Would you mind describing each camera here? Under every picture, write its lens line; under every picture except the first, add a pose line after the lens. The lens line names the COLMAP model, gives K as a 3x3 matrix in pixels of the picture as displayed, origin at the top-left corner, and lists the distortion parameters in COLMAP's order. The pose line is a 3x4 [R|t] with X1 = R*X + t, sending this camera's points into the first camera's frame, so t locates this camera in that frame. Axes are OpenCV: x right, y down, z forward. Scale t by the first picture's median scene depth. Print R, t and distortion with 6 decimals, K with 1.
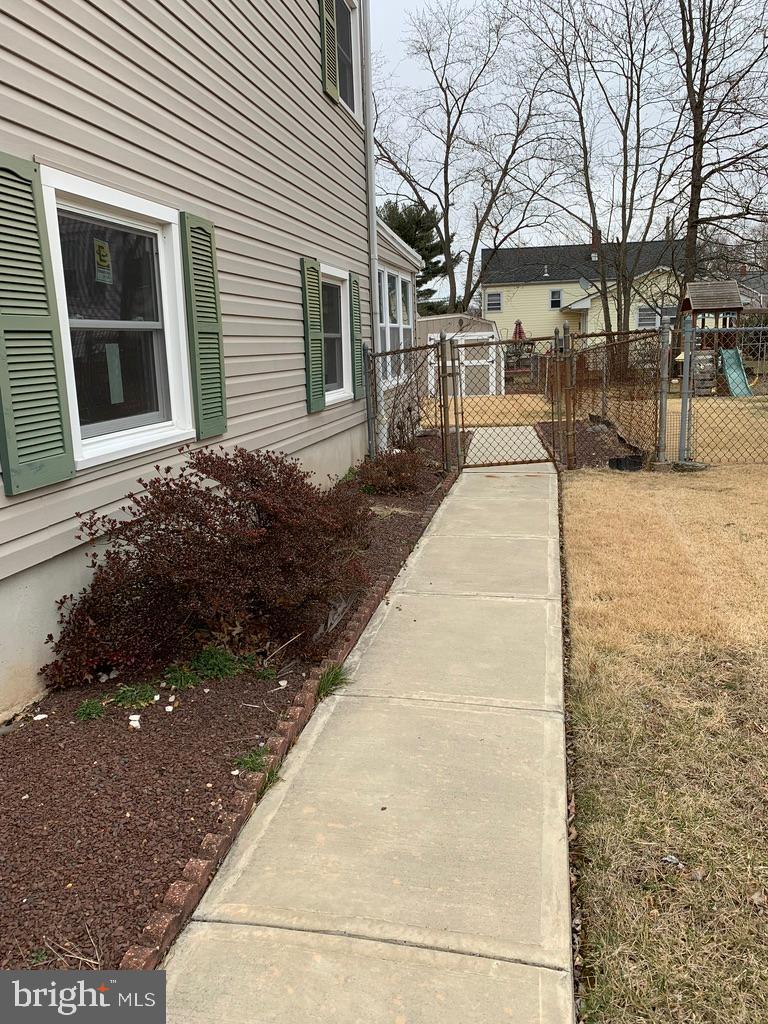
lens RADIAL K [[763.5, 0, 384.0], [0, 763.5, 512.0], [0, 0, 1]] dist [0.015376, 0.001771]
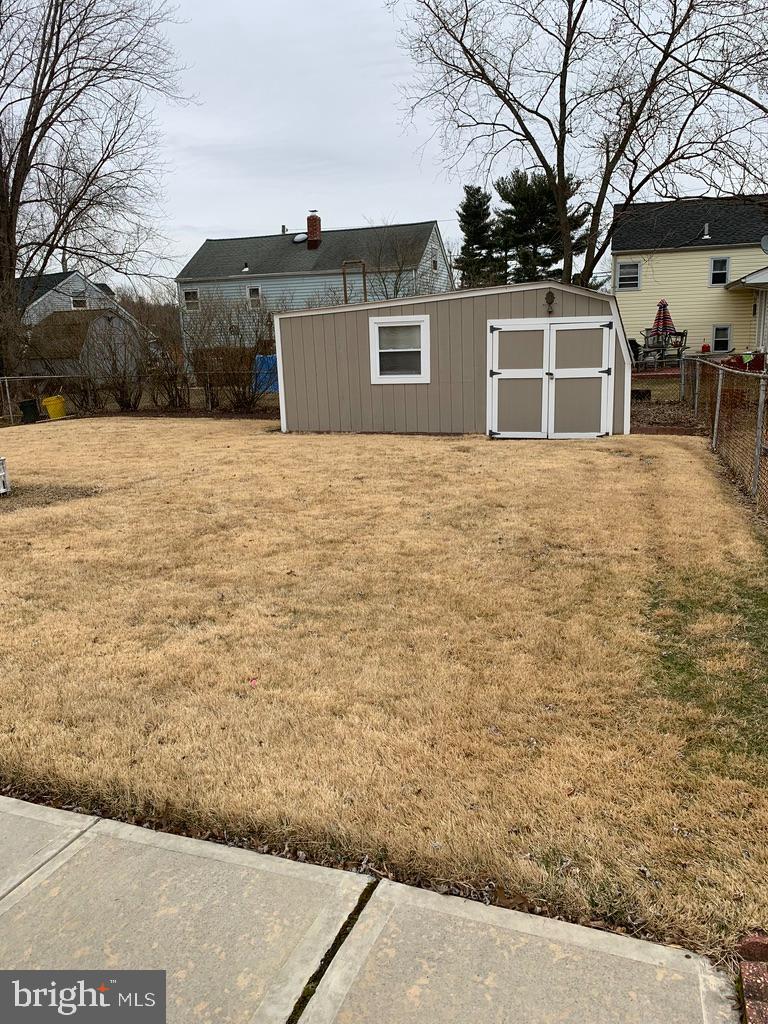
lens RADIAL K [[776.0, 0, 384.0], [0, 776.0, 512.0], [0, 0, 1]] dist [-0.002699, 0.002119]
pose [[0.986111, 0.040961, -0.160956, 0.048554], [-0.038915, 0.999117, 0.015846, -0.062321], [0.161463, -0.009363, 0.986834, 0.269869]]
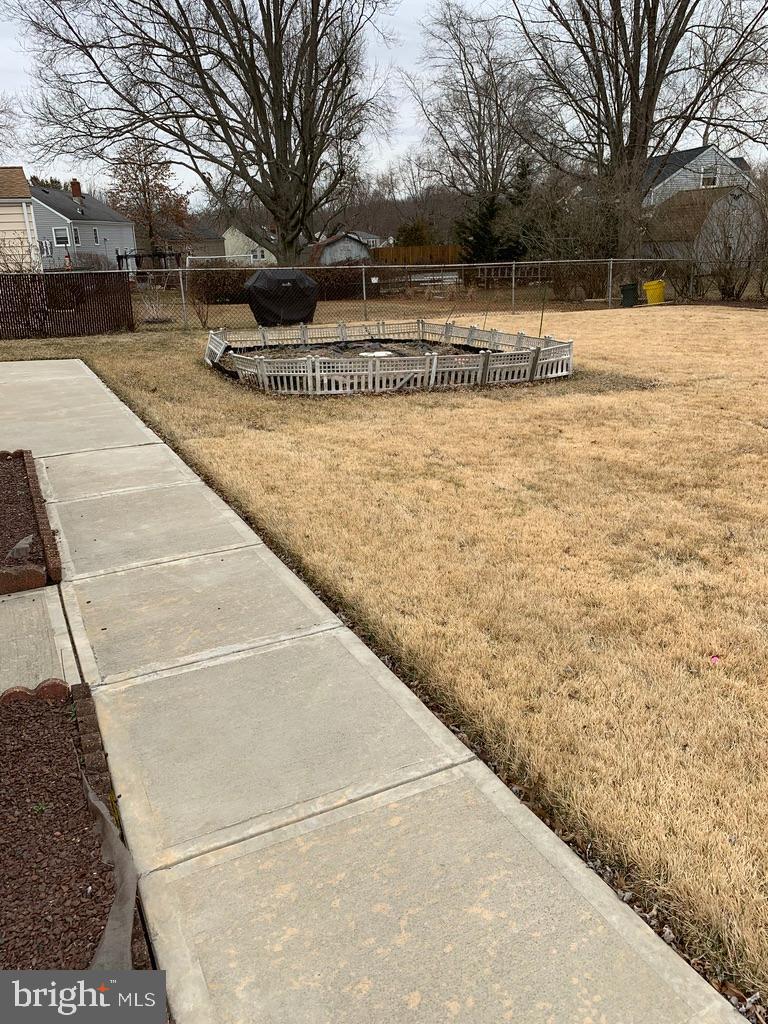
lens RADIAL K [[779.2, 0, 384.0], [0, 779.2, 512.0], [0, 0, 1]] dist [0.008478, -0.009893]
pose [[0.623844, 0.270295, -0.733321, 0.050457], [-0.154982, 0.962442, 0.222902, -0.067223], [0.766028, -0.025404, 0.642305, 0.309845]]
